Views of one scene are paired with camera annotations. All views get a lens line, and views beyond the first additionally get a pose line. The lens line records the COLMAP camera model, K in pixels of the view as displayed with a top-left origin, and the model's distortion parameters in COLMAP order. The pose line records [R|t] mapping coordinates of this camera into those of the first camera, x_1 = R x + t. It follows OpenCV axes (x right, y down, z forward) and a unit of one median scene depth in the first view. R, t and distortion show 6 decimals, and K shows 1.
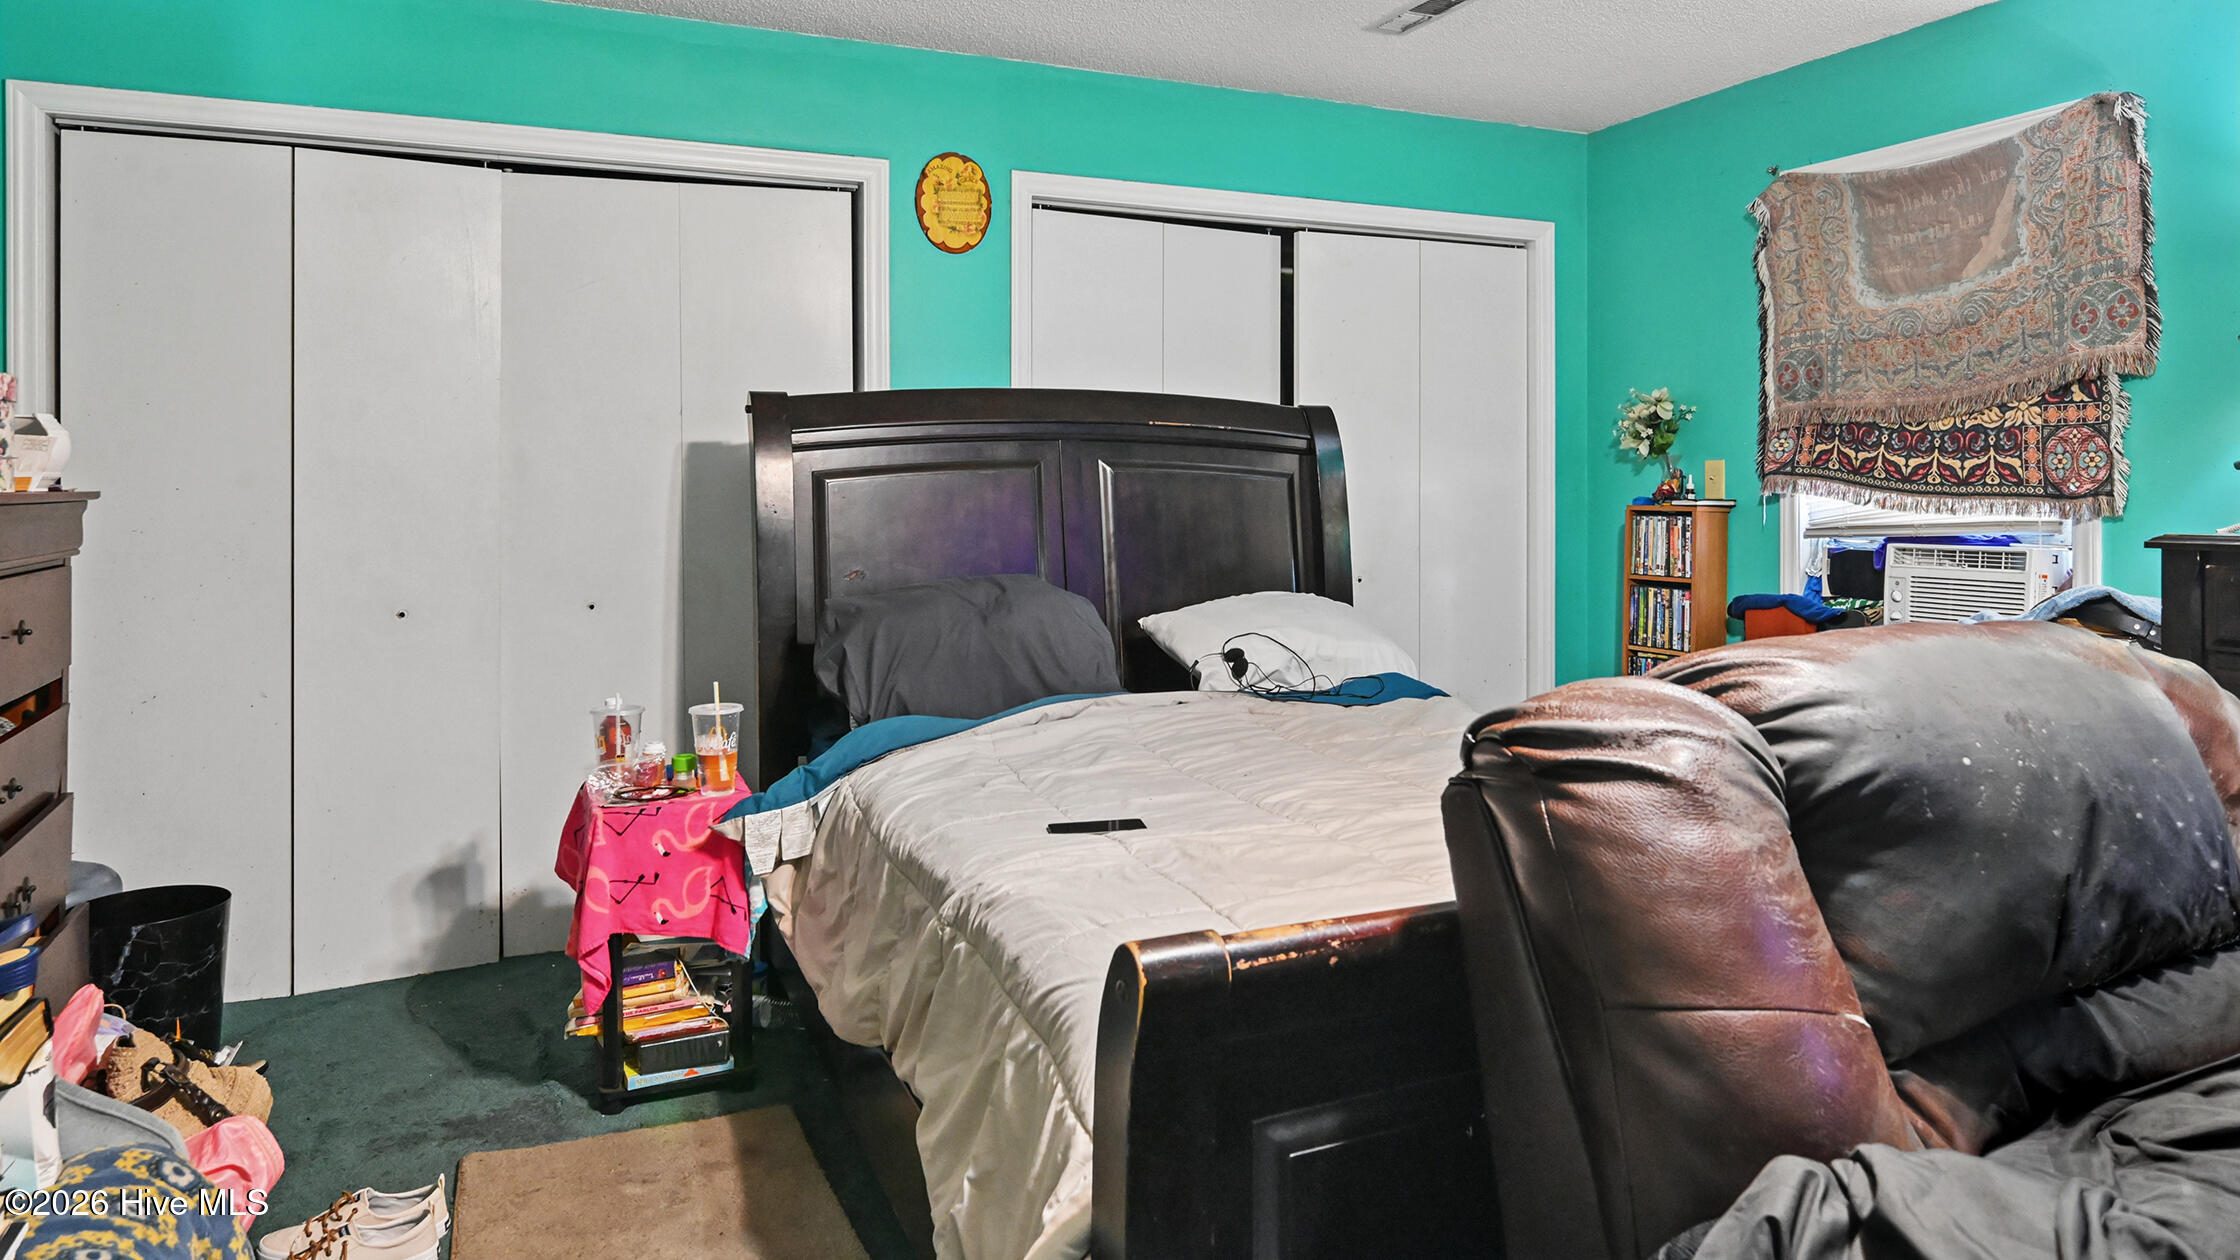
lens RADIAL K [[1432.7, 0, 1120.0], [0, 1432.7, 630.0], [0, 0, 1]] dist [-0.009012, -0.004114]
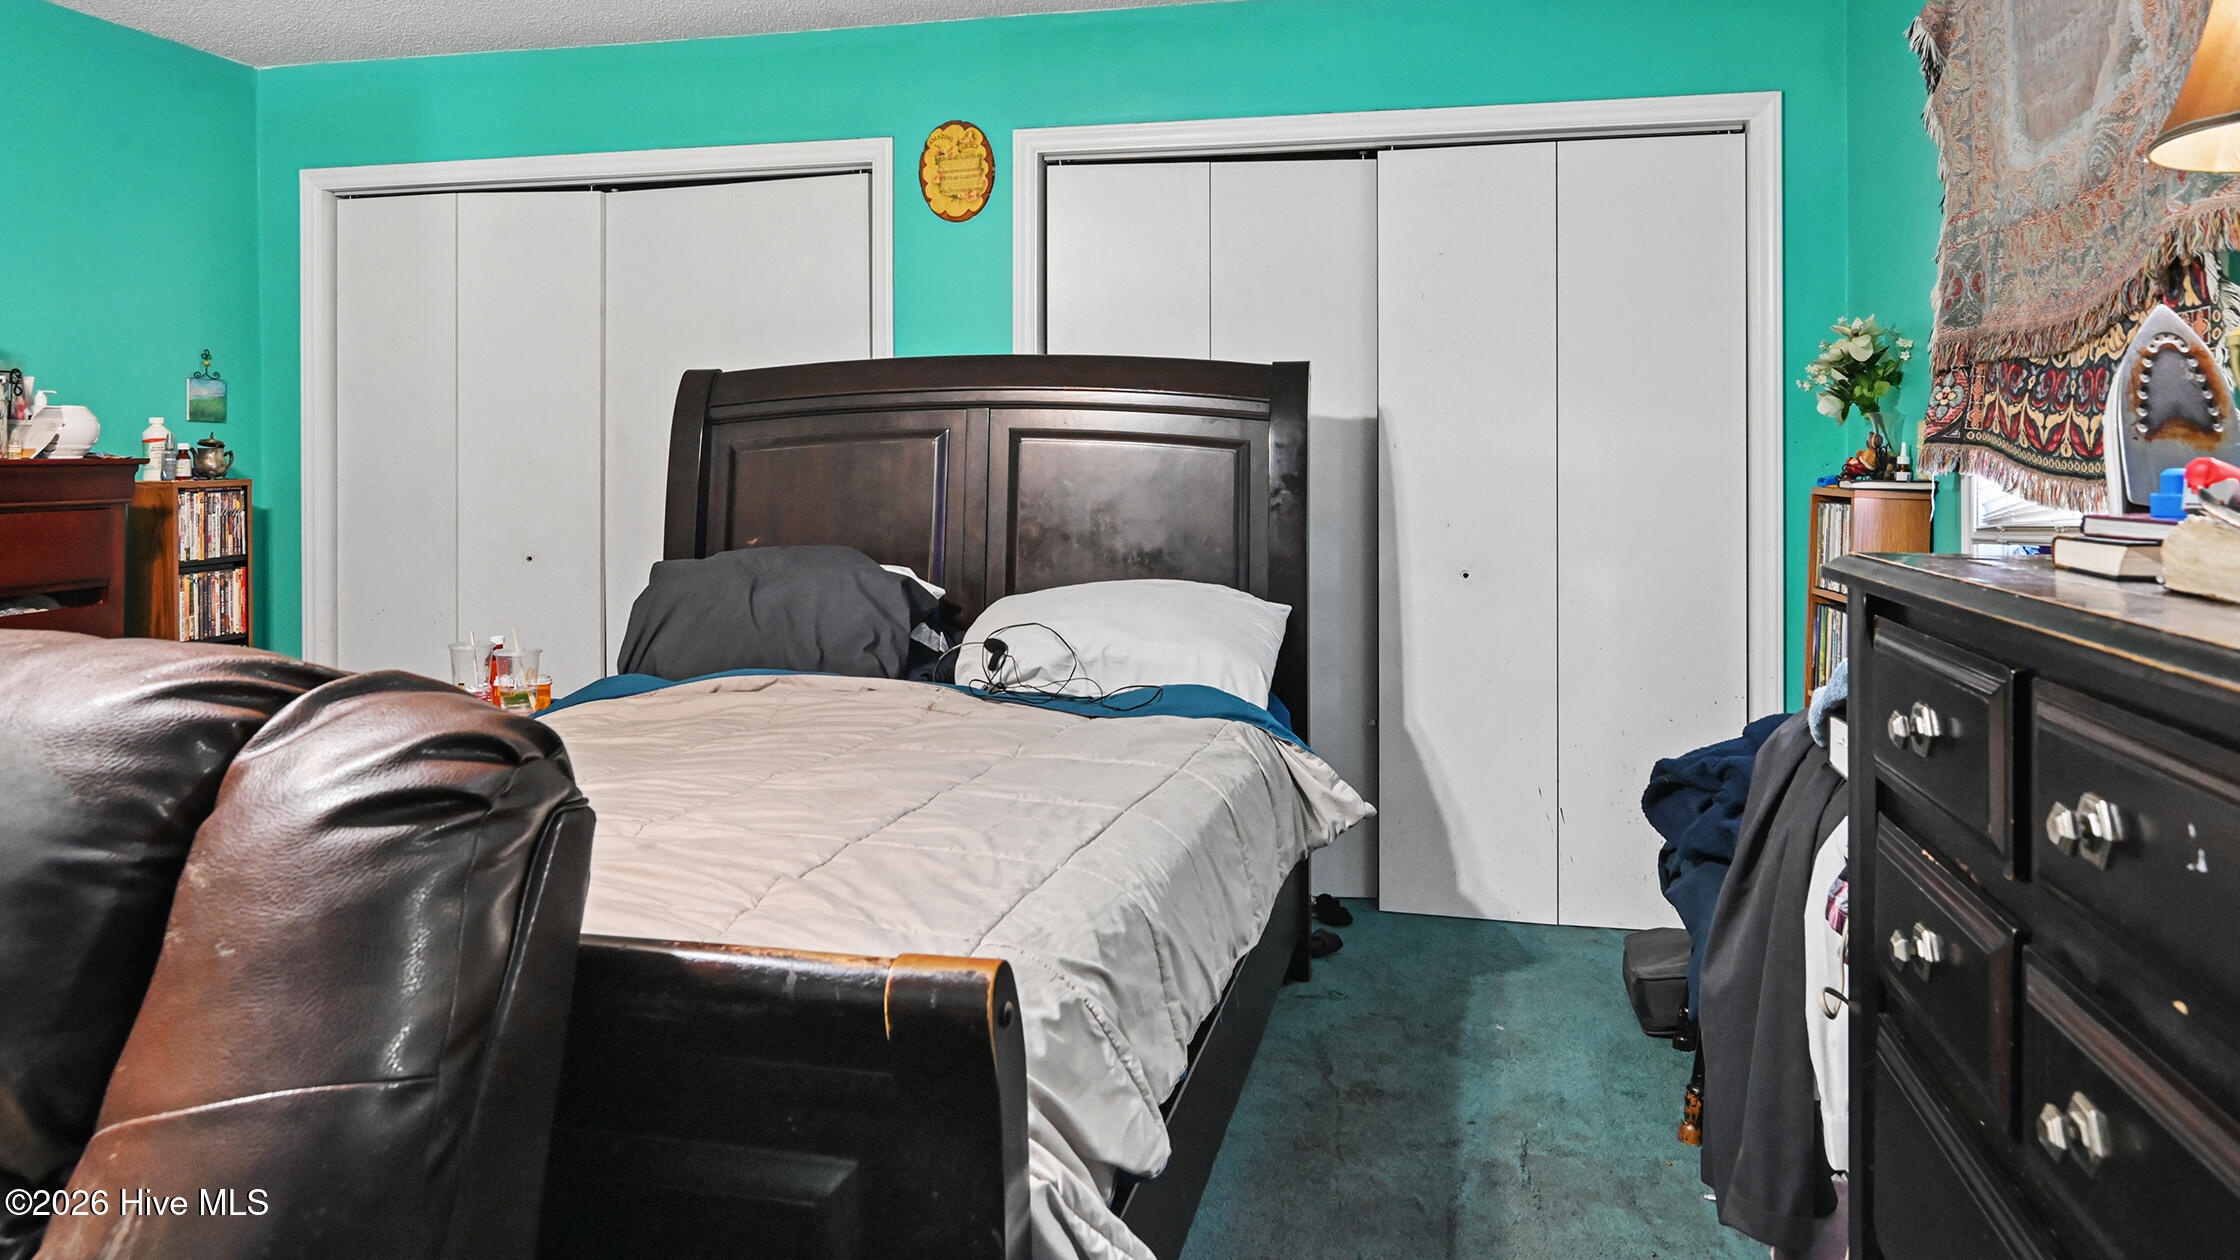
lens RADIAL K [[1452.4, 0, 1123.2], [0, 1452.4, 576.3], [0, 0, 1]] dist [-0.010467, 0.000411]
pose [[0.790913, 0.053775, -0.609561, 0.604779], [-0.063571, 0.997962, 0.005555, -0.031381], [0.608617, 0.034357, 0.792720, 0.284639]]
